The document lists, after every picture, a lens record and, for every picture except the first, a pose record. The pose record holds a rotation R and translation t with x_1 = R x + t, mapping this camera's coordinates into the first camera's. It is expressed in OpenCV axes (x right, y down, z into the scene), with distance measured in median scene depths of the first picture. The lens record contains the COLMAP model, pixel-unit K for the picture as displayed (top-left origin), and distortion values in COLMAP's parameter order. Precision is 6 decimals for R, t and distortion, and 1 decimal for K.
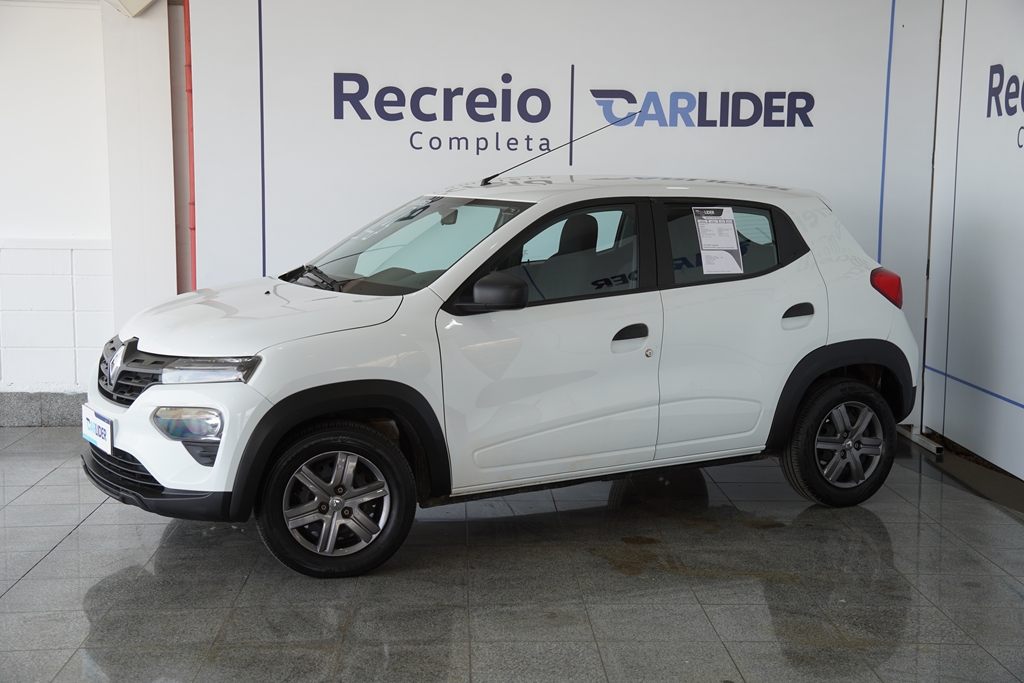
lens RADIAL K [[1461.3, 0, 512.0], [0, 1461.3, 341.5], [0, 0, 1]] dist [0.170468, 0.081502]
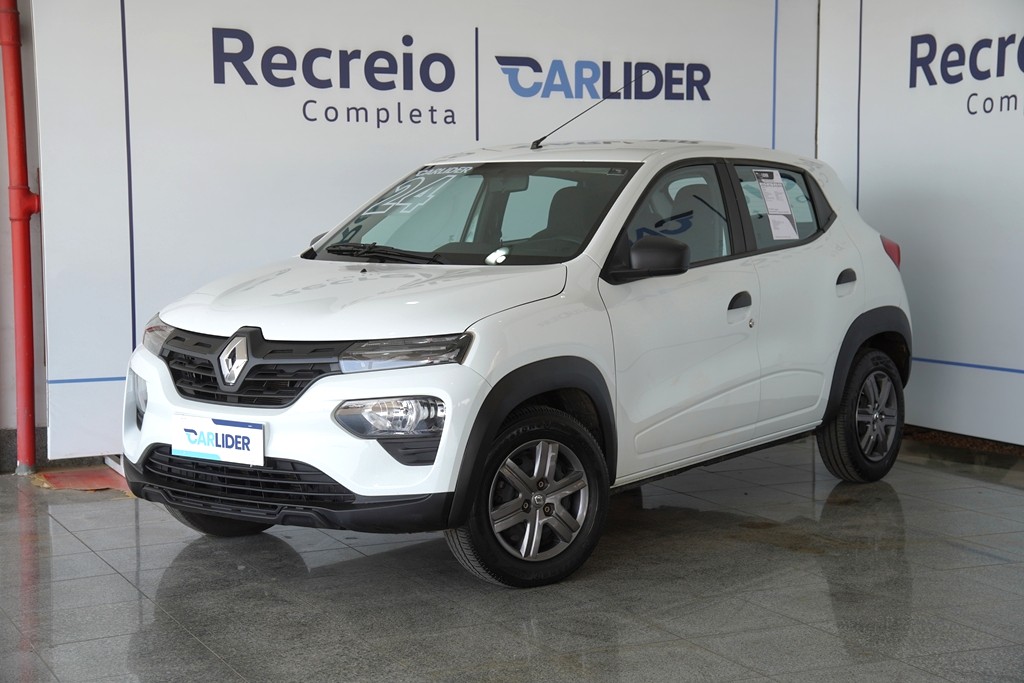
lens RADIAL K [[1664.4, 0, 512.0], [0, 1664.4, 341.5], [0, 0, 1]] dist [0.253160, 0.232111]
pose [[0.918442, -0.047448, 0.392699, -0.348613], [0.059894, 0.998014, -0.019494, 0.023348], [-0.390994, 0.041425, 0.919460, 0.061071]]
